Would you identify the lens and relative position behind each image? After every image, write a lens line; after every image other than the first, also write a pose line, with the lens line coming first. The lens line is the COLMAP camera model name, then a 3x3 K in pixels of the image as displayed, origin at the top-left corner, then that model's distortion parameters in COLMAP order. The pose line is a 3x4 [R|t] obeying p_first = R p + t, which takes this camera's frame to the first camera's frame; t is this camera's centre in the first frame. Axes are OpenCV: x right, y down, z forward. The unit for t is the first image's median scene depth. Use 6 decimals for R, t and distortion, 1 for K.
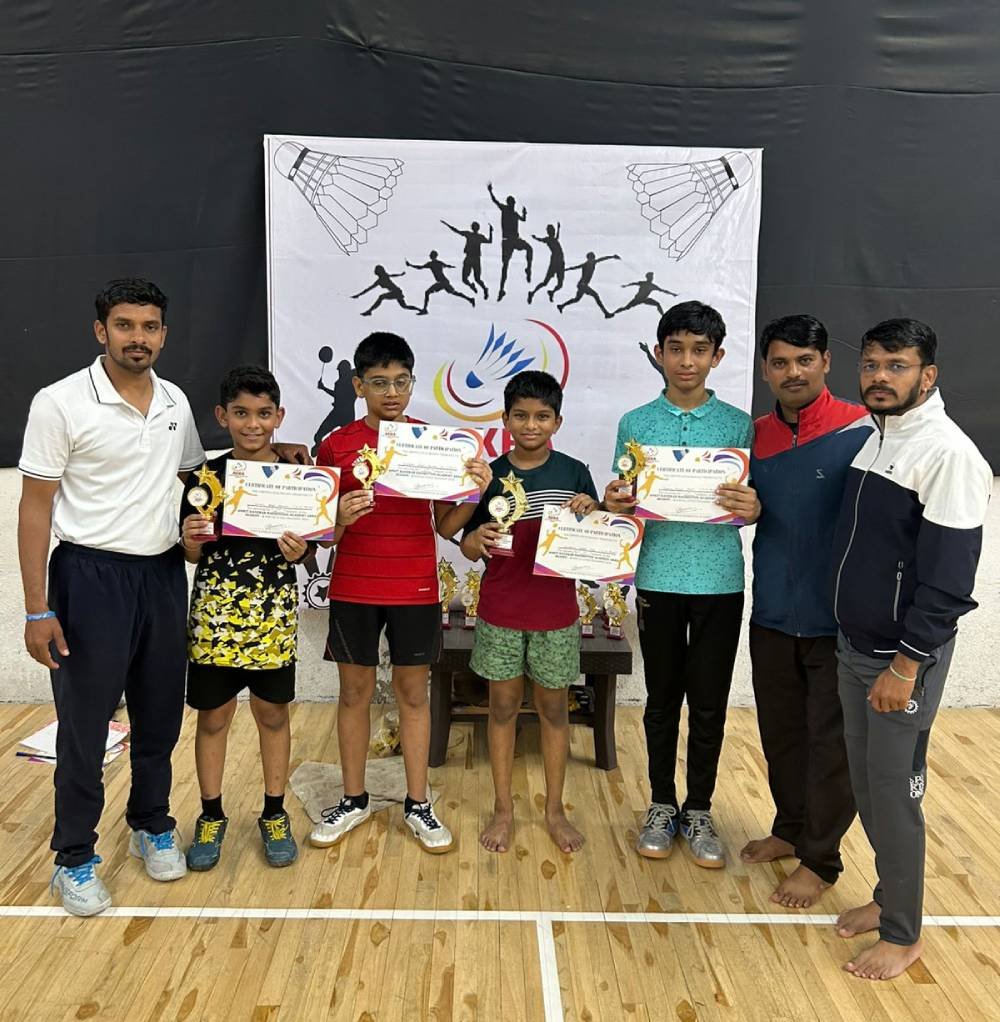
lens RADIAL K [[1045.8, 0, 500.0], [0, 1045.8, 511.0], [0, 0, 1]] dist [0.082413, -0.145248]
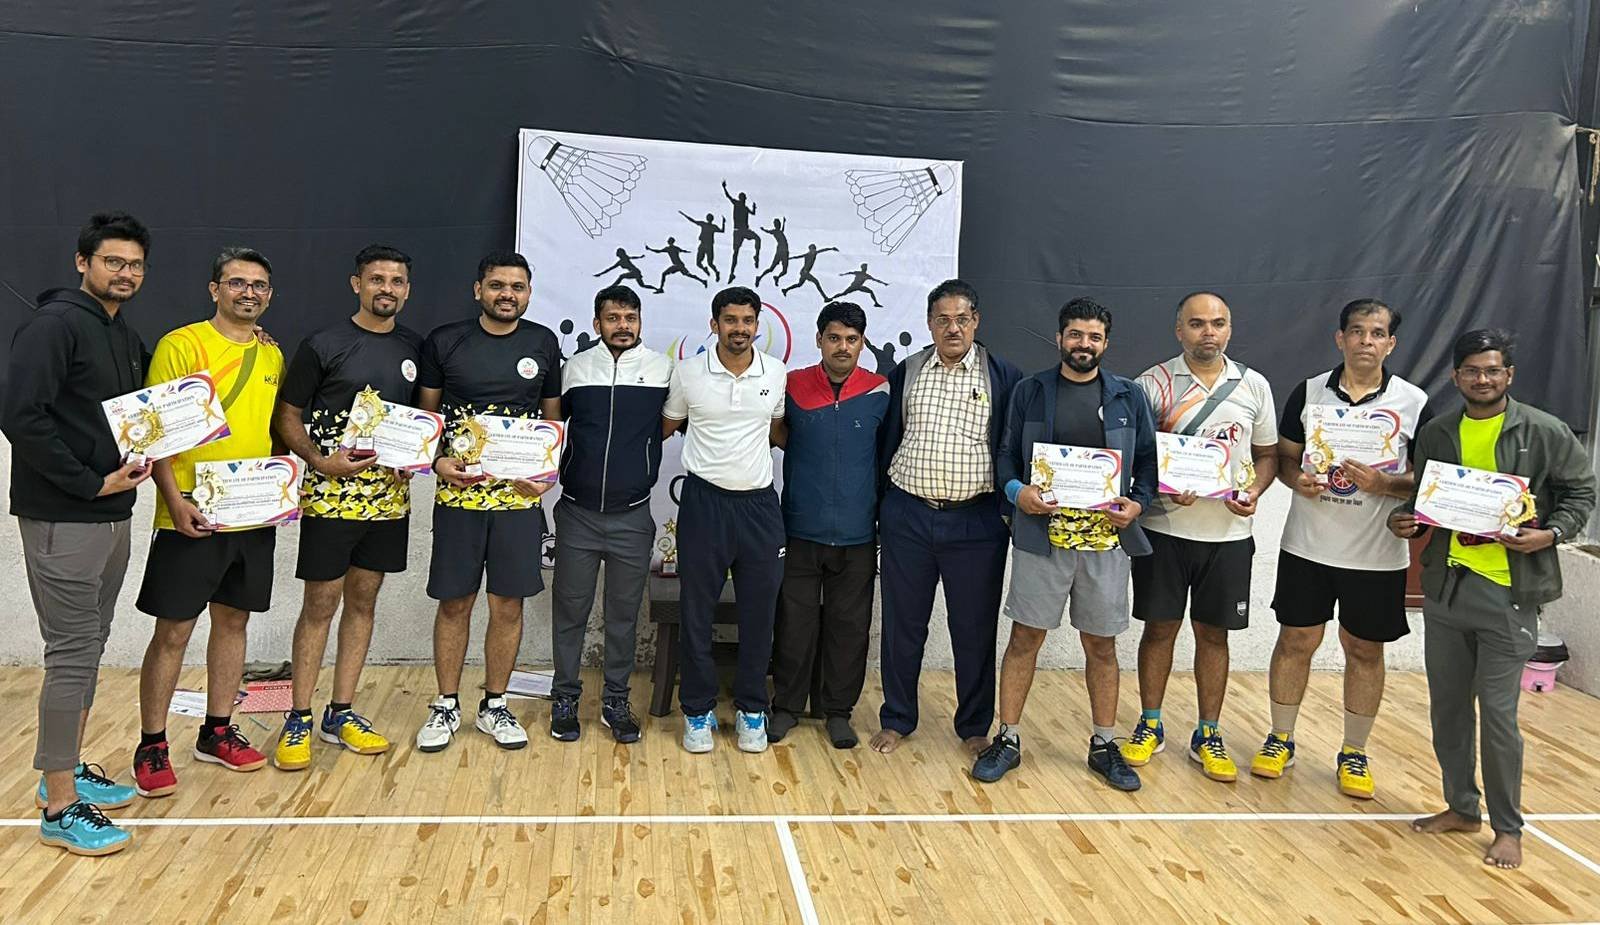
lens RADIAL K [[1322.3, 0, 822.9], [0, 1322.3, 338.5], [0, 0, 1]] dist [0.088982, -0.151358]
pose [[0.990183, 0.029967, 0.136527, -0.093221], [-0.012373, 0.991706, -0.127932, 0.033508], [-0.139228, 0.124987, 0.982341, -0.375411]]
